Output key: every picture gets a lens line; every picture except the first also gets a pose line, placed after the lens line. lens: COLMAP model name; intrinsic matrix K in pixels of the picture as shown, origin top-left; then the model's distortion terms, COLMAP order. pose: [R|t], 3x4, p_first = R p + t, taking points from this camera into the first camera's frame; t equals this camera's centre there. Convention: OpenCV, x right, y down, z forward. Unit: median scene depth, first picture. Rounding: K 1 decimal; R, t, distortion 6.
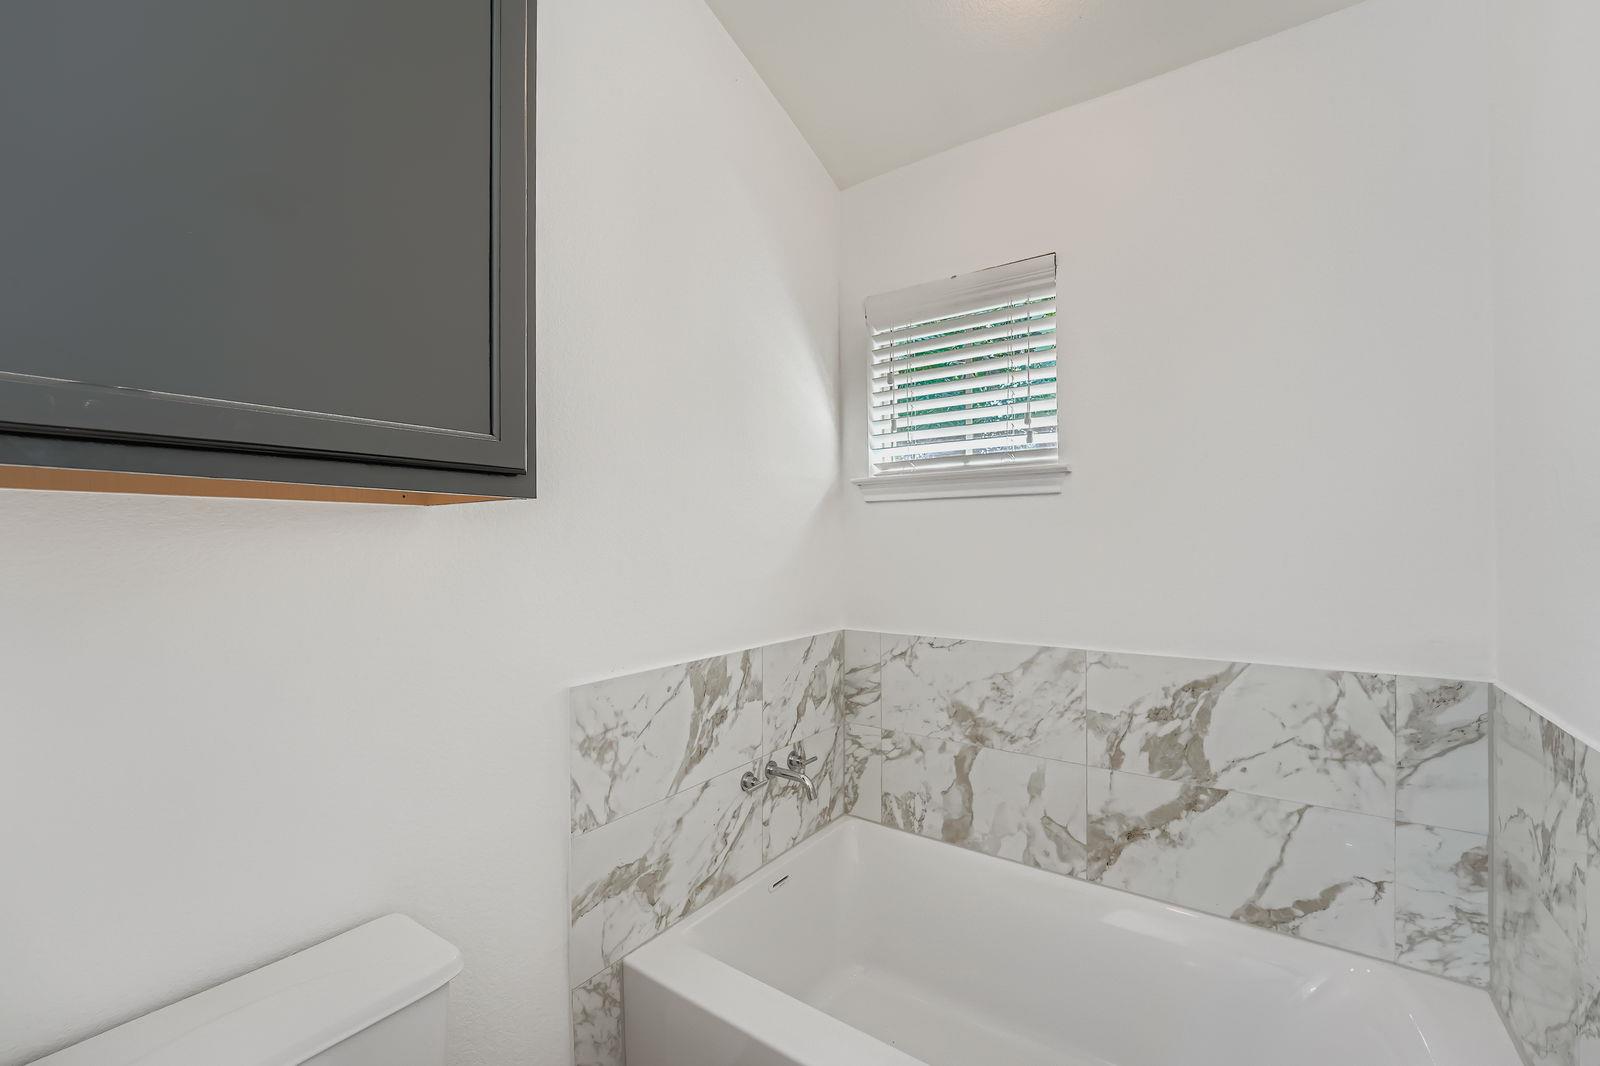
lens RADIAL K [[656.0, 0, 795.0], [0, 656.0, 541.8], [0, 0, 1]] dist [-0.012947, 0.000201]
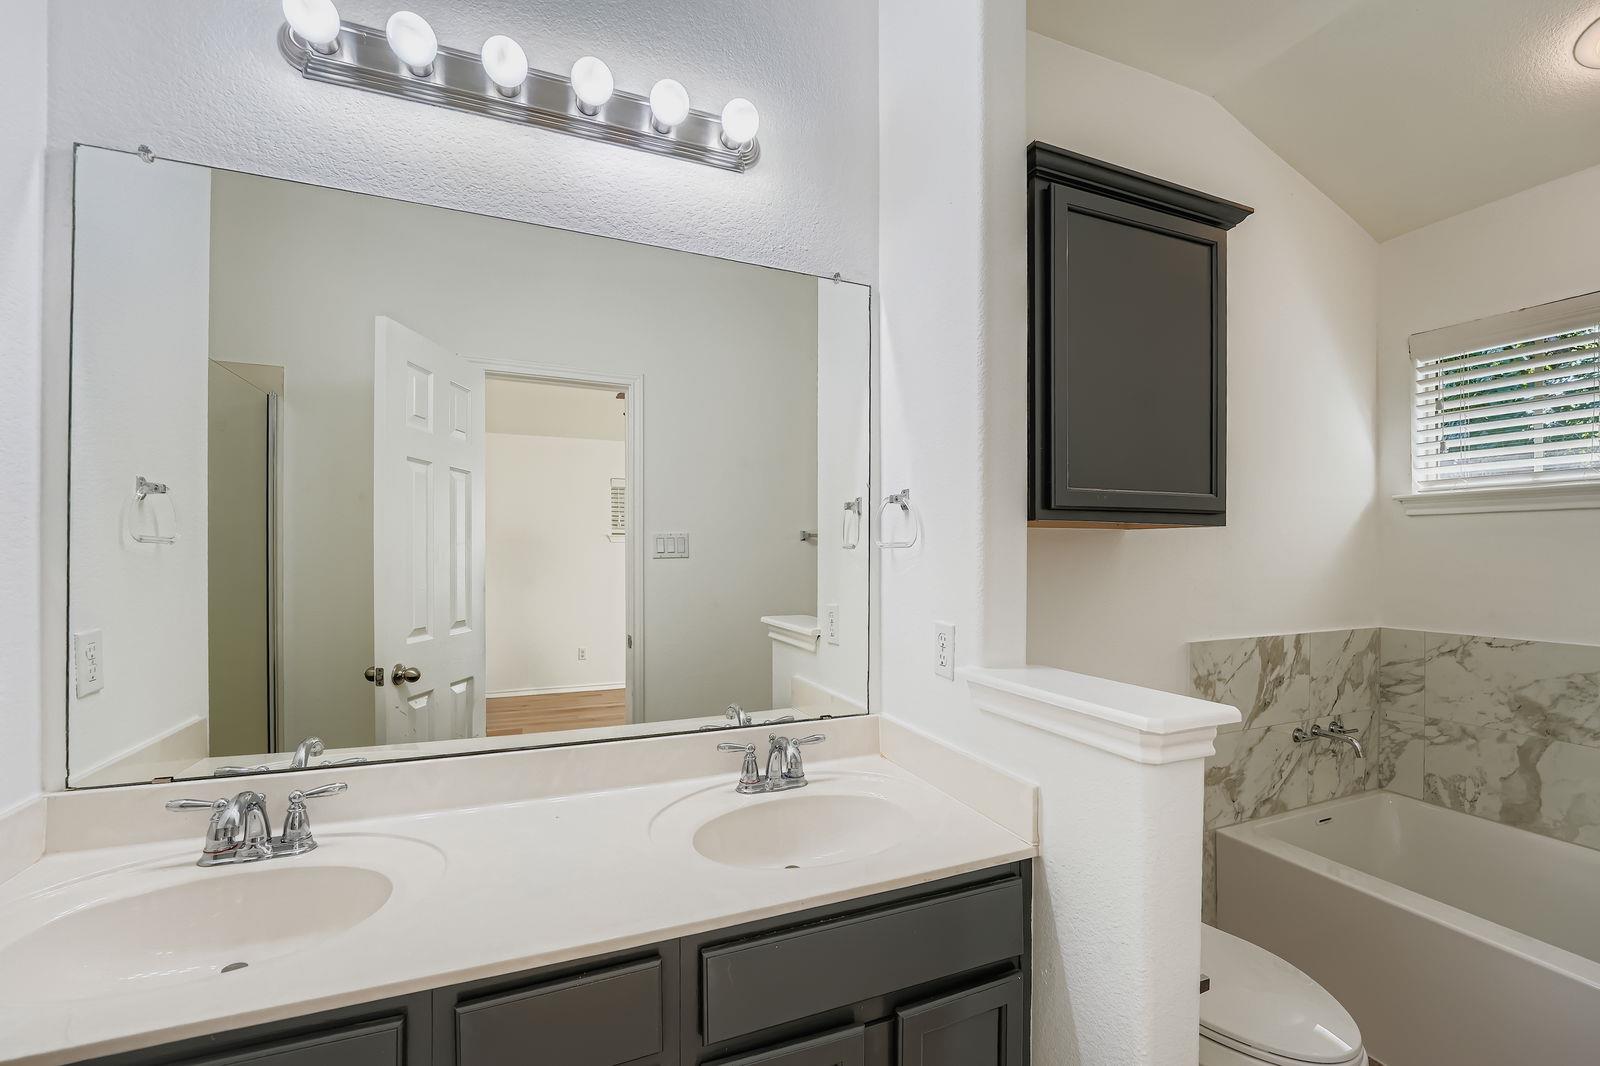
lens RADIAL K [[656.0, 0, 795.2], [0, 656.0, 553.8], [0, 0, 1]] dist [-0.012947, 0.000201]
pose [[0.848145, 0.006341, -0.529726, -0.221830], [-0.003277, 0.999972, 0.006725, 0.000711], [0.529754, -0.003968, 0.848142, -0.580328]]
